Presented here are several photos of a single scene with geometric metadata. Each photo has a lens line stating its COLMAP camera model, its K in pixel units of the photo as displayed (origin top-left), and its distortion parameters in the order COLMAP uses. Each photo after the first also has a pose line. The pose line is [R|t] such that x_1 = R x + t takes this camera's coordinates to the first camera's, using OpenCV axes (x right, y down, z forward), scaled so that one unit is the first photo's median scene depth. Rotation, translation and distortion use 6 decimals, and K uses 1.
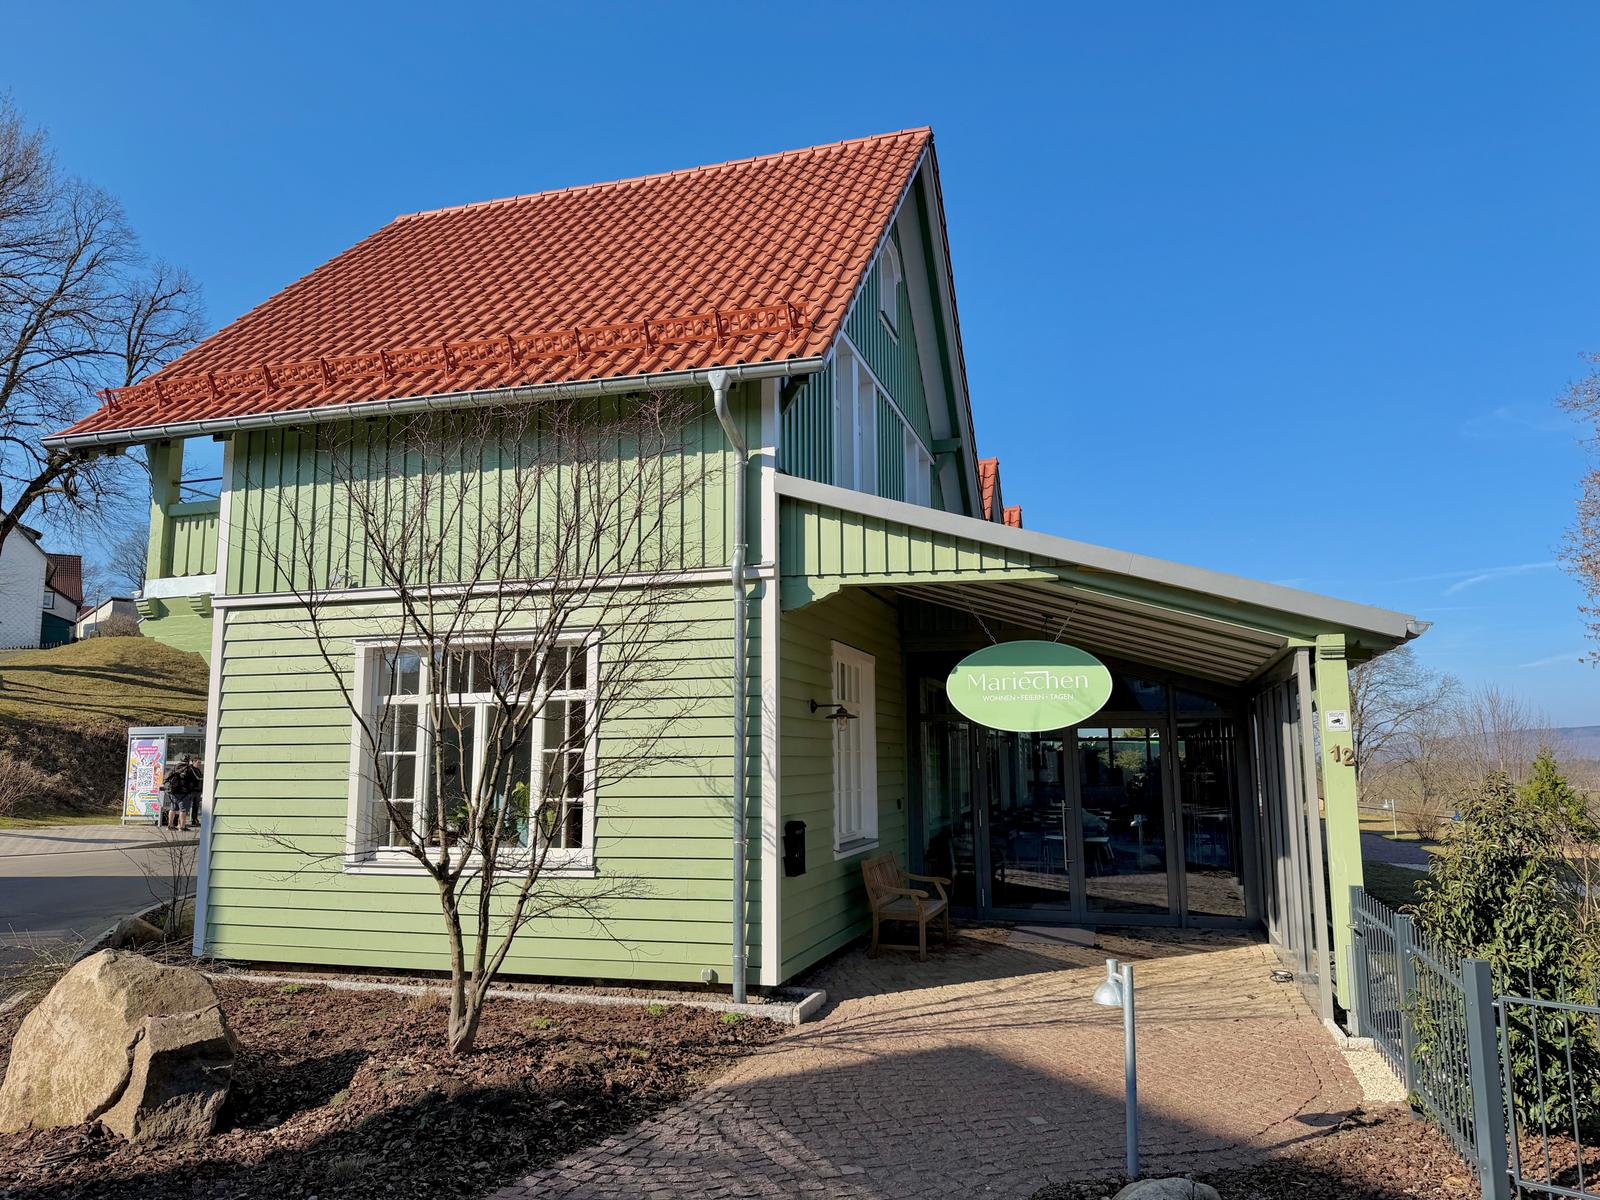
lens RADIAL K [[1100.2, 0, 802.8], [0, 1100.2, 620.3], [0, 0, 1]] dist [0.061881, -0.073062]
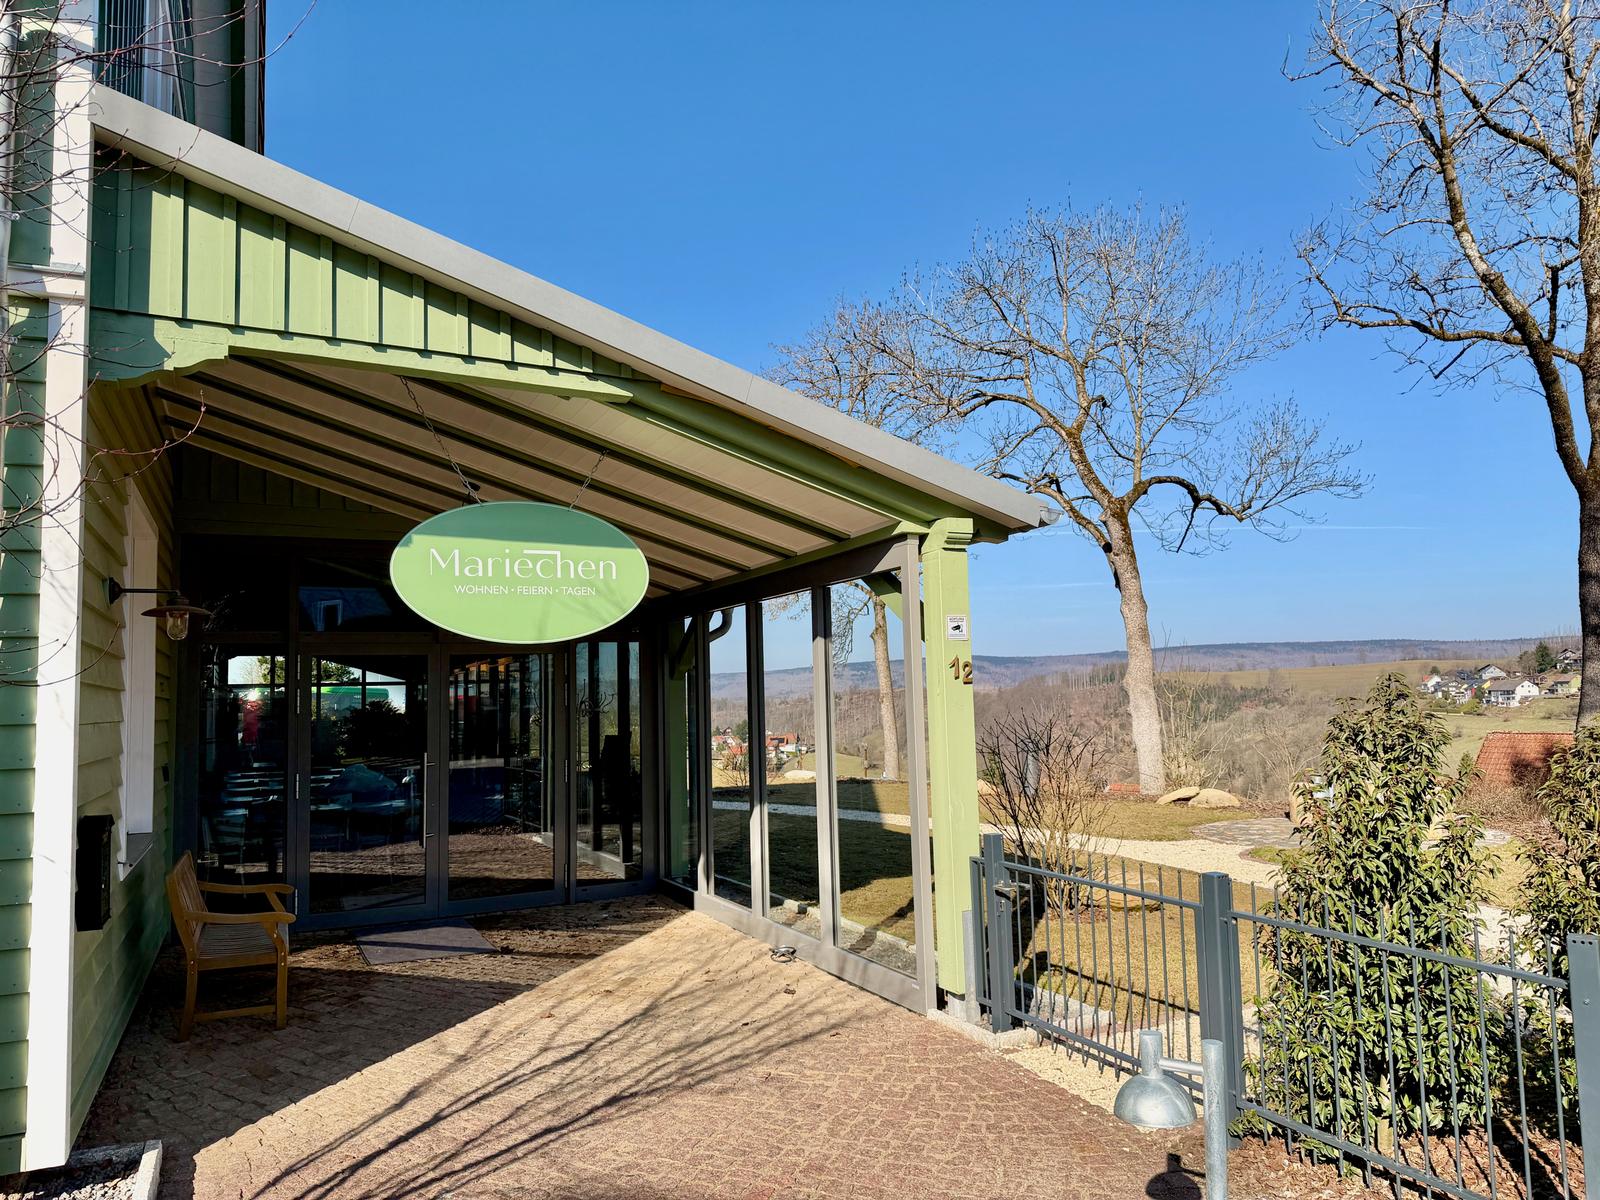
lens RADIAL K [[1100.2, 0, 802.8], [0, 1100.2, 620.3], [0, 0, 1]] dist [0.061881, -0.073062]
pose [[0.738861, 0.034082, 0.672995, -0.112803], [-0.061112, 0.997994, 0.016553, 0.069369], [-0.671081, -0.053359, 0.739462, 0.434467]]
